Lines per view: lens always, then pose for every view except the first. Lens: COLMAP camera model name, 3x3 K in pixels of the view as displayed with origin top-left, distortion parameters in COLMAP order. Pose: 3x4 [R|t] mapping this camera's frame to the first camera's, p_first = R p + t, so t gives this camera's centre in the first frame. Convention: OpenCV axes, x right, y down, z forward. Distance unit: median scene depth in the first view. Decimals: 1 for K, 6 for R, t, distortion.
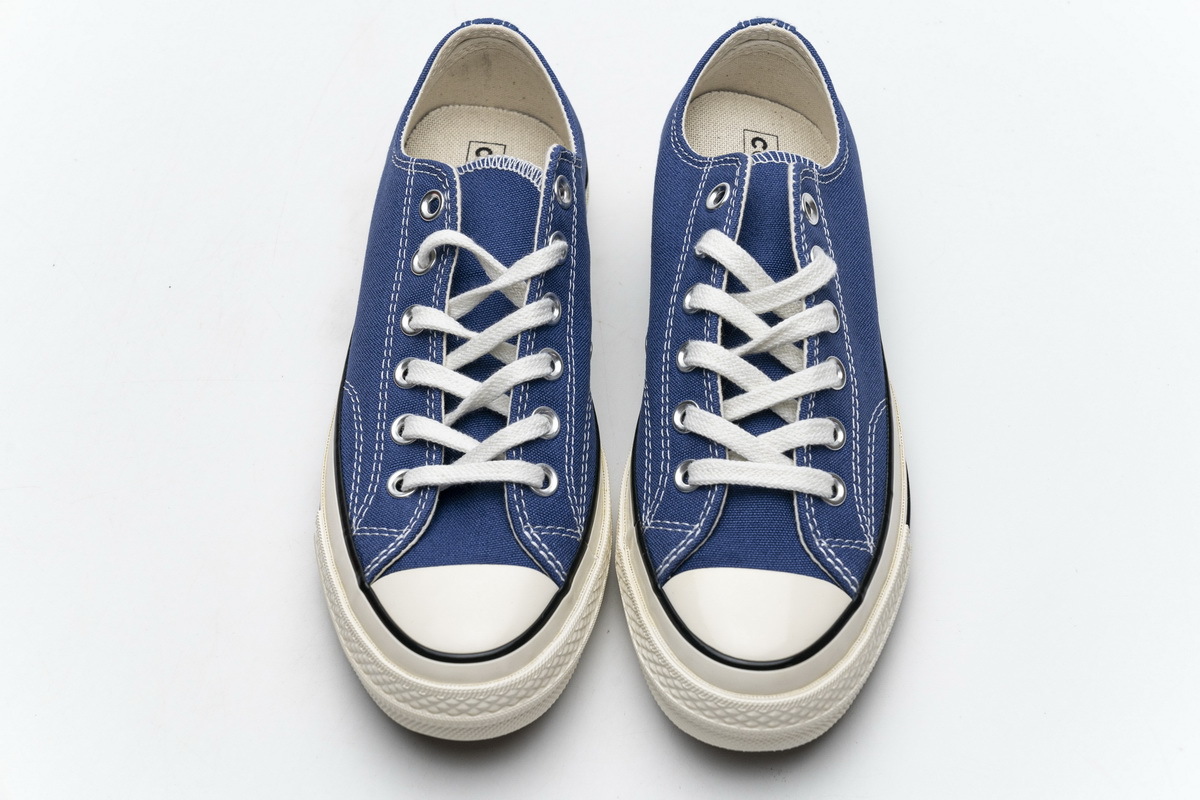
lens RADIAL K [[2208.0, 0, 600.0], [0, 2208.0, 400.0], [0, 0, 1]] dist [-0.017543, -0.223473]
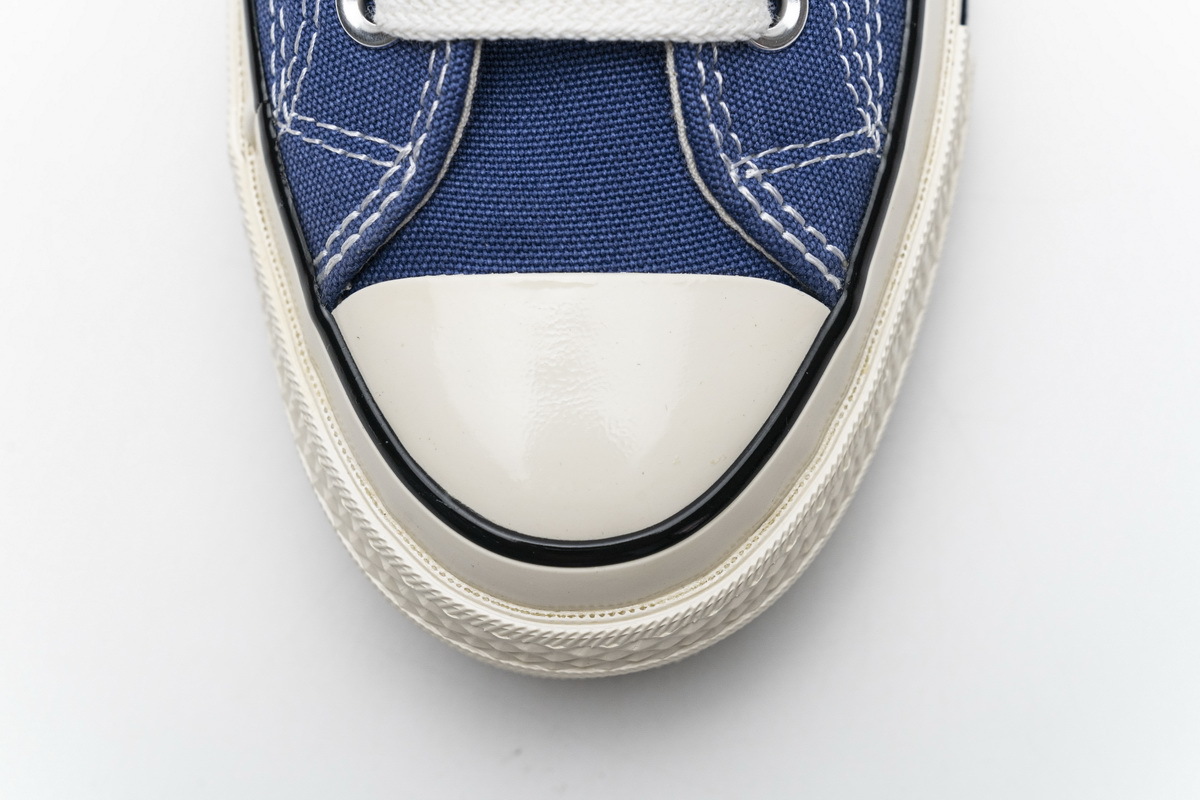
lens RADIAL K [[2208.0, 0, 600.0], [0, 2208.0, 400.0], [0, 0, 1]] dist [-0.017543, -0.223473]
pose [[0.996870, -0.079047, 0.001519, 0.071798], [0.067178, 0.857011, 0.510901, -0.092794], [-0.041688, -0.509199, 0.859638, 0.656654]]
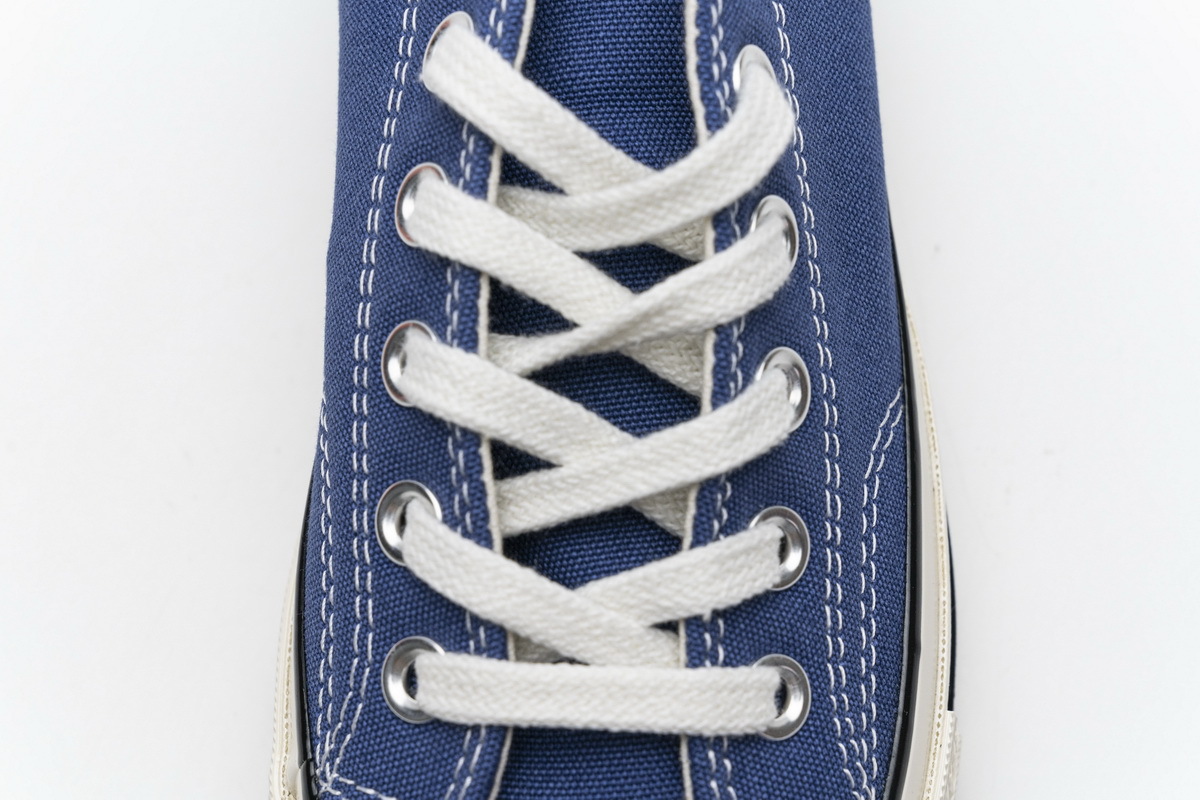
lens RADIAL K [[2208.0, 0, 600.0], [0, 2208.0, 400.0], [0, 0, 1]] dist [-0.017543, -0.223473]
pose [[0.999220, -0.033075, 0.021573, 0.066617], [0.024745, 0.950202, 0.310651, -0.138277], [-0.030774, -0.309875, 0.950279, 0.638270]]
